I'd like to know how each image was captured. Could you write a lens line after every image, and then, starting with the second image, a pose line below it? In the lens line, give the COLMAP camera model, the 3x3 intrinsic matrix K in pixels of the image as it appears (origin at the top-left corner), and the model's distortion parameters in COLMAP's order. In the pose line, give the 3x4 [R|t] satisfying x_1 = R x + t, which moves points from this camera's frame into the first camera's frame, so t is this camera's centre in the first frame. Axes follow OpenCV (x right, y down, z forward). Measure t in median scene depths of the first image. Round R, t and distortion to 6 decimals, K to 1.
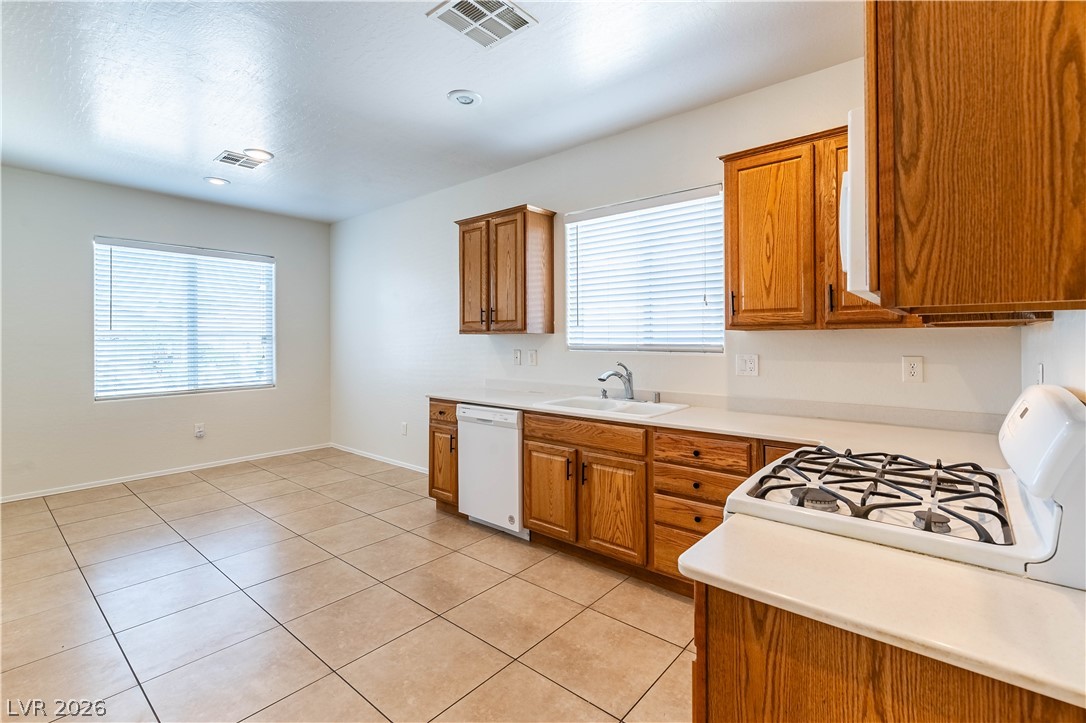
lens RADIAL K [[470.4, 0, 546.8], [0, 470.4, 338.5], [0, 0, 1]] dist [0.000608, 0.000100]
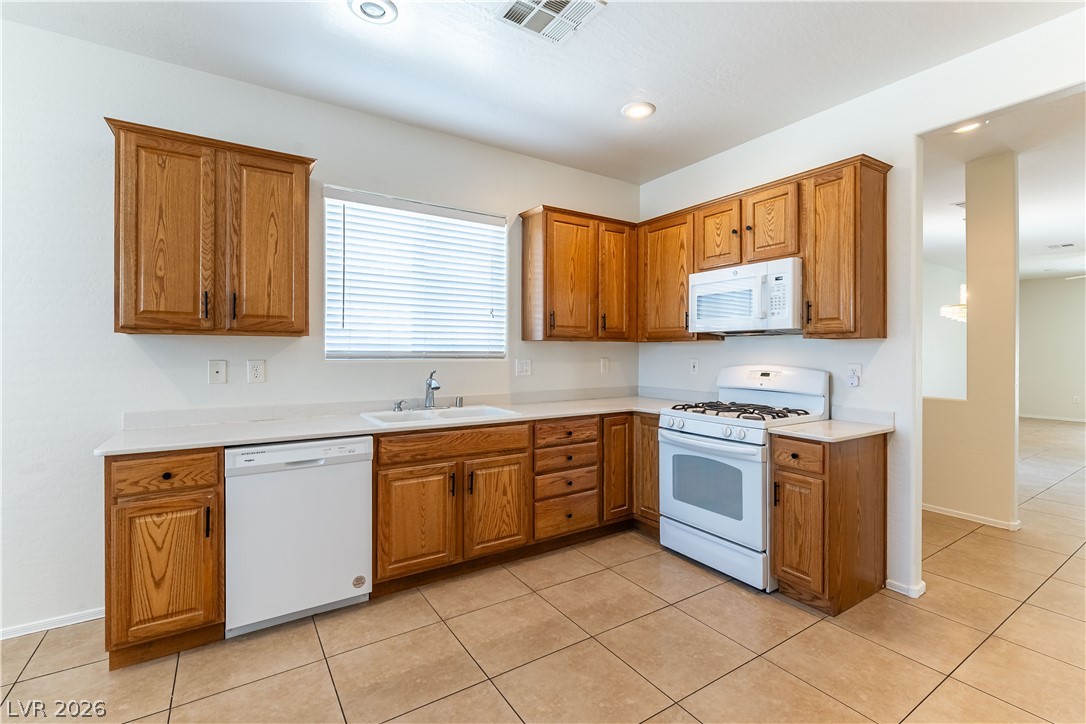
lens RADIAL K [[496.6, 0, 548.0], [0, 496.6, 351.9], [0, 0, 1]] dist [-0.001028, -0.000046]
pose [[0.299727, 0.002901, 0.954021, -0.846782], [-0.006976, 0.999975, -0.000849, 0.014725], [-0.954000, -0.006401, 0.299740, 0.532918]]
